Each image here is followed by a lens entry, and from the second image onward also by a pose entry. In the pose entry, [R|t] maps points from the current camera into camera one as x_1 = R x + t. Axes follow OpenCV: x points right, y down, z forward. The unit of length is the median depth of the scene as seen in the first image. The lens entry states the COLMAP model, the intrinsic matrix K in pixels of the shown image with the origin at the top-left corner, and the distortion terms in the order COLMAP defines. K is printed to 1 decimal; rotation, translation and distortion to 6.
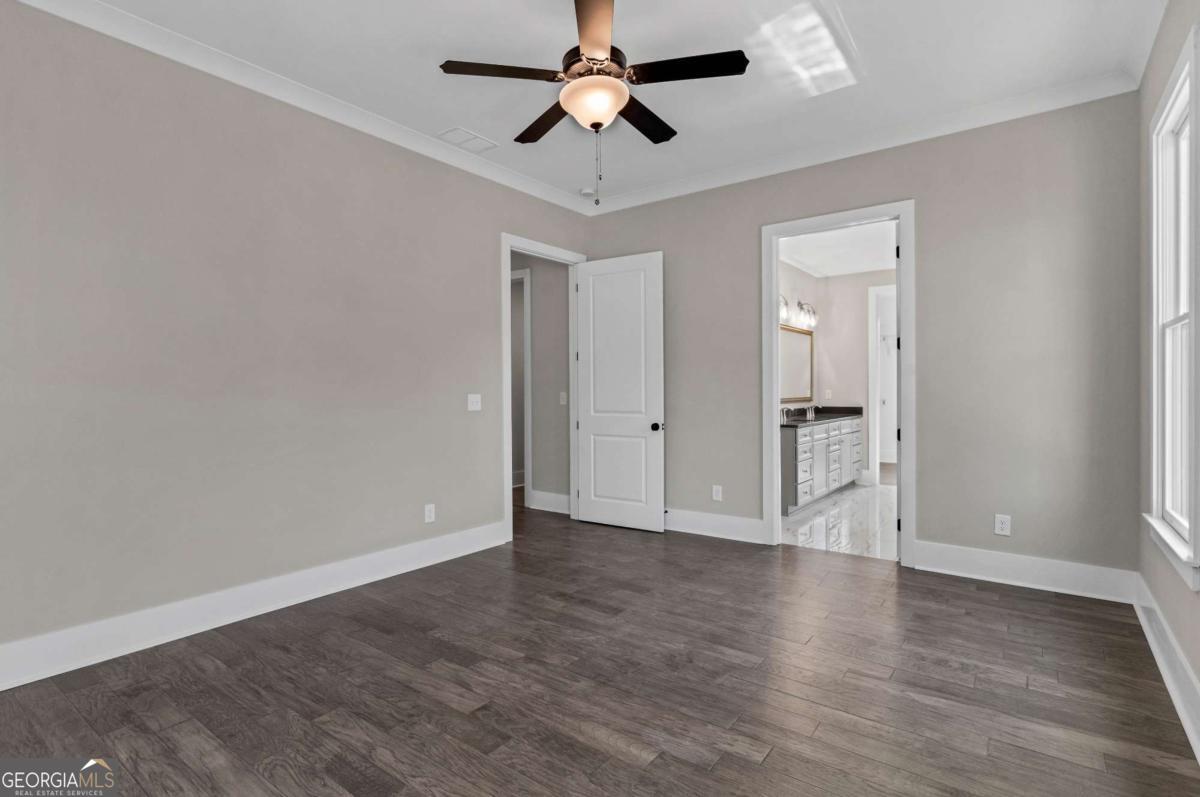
lens RADIAL K [[597.7, 0, 591.8], [0, 597.7, 394.7], [0, 0, 1]] dist [-0.005510, -0.001228]
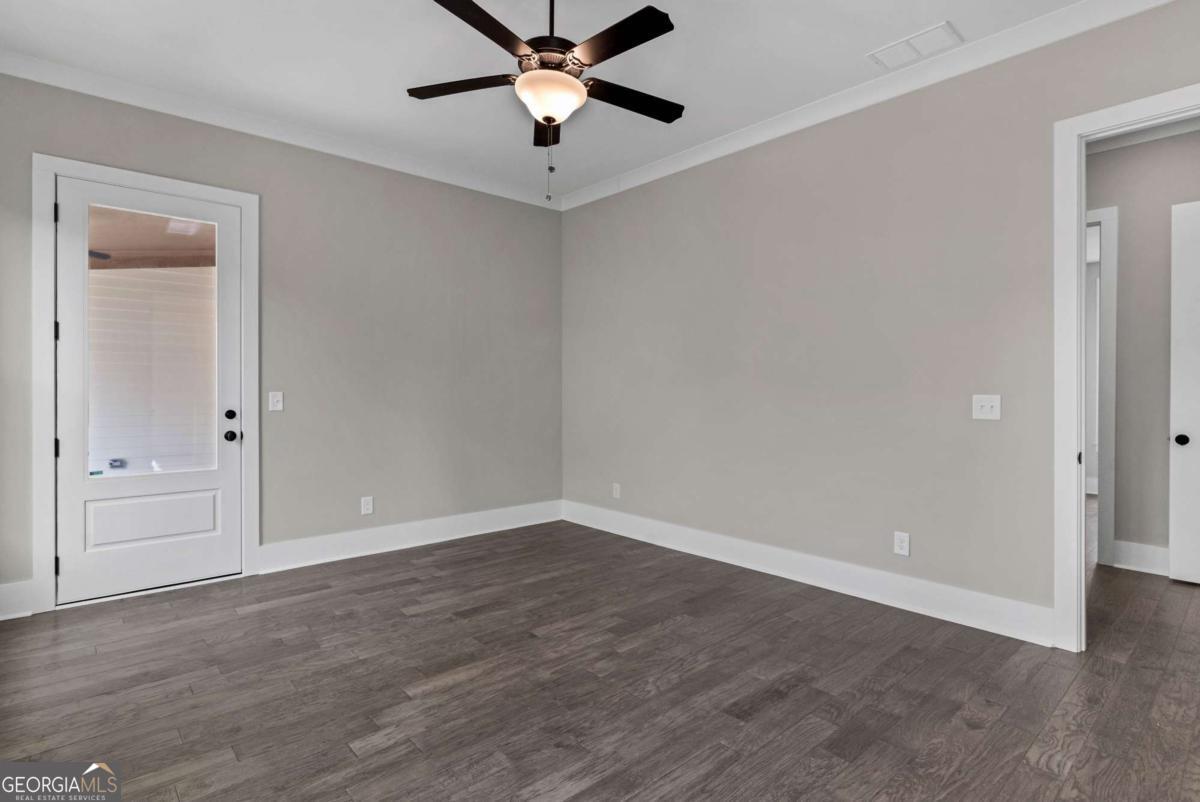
lens RADIAL K [[597.7, 0, 620.5], [0, 597.7, 389.3], [0, 0, 1]] dist [-0.005510, -0.001228]
pose [[-0.169255, 0.008862, -0.985532, 0.946983], [-0.010193, 0.999890, 0.010742, -0.017230], [0.985520, 0.011863, -0.169146, 1.265249]]
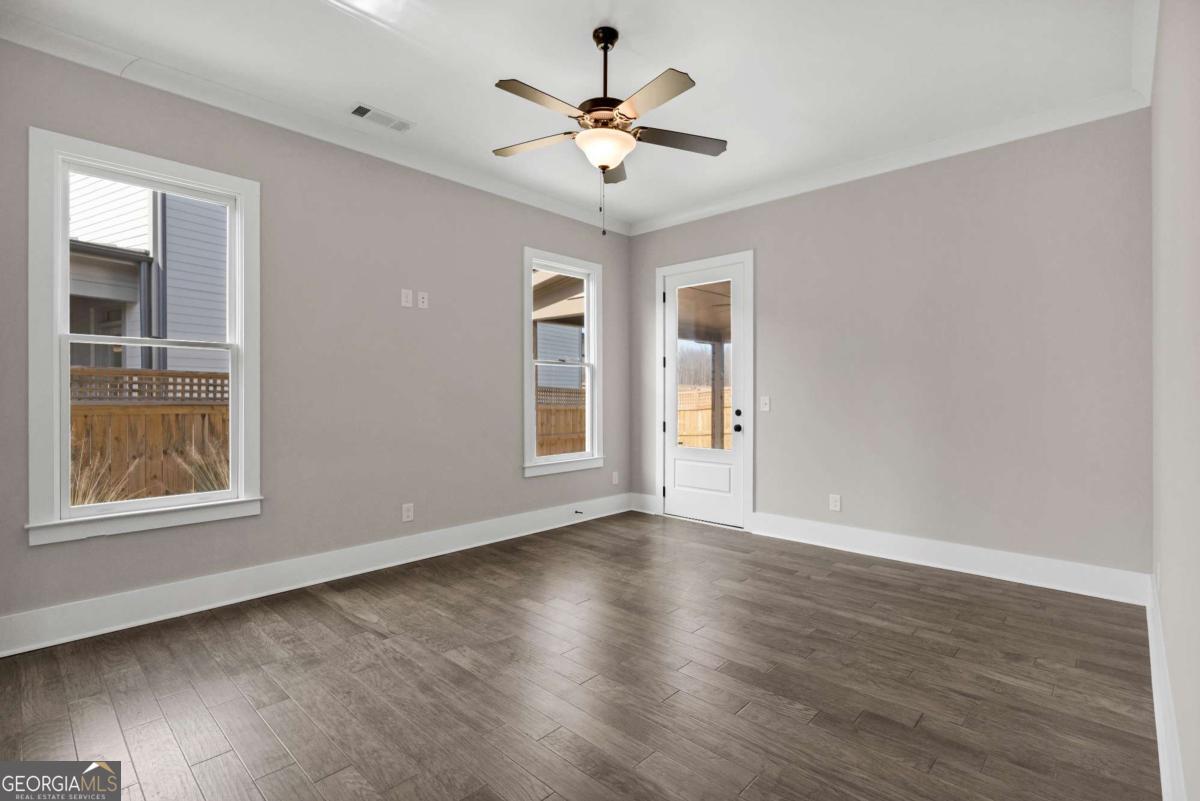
lens RADIAL K [[554.7, 0, 602.5], [0, 554.7, 395.3], [0, 0, 1]] dist [-0.010529, 0.001954]
pose [[-0.995664, 0.005944, 0.092832, -0.085118], [0.006945, 0.999921, 0.010459, -0.012493], [-0.092762, 0.011059, -0.995627, 2.044066]]
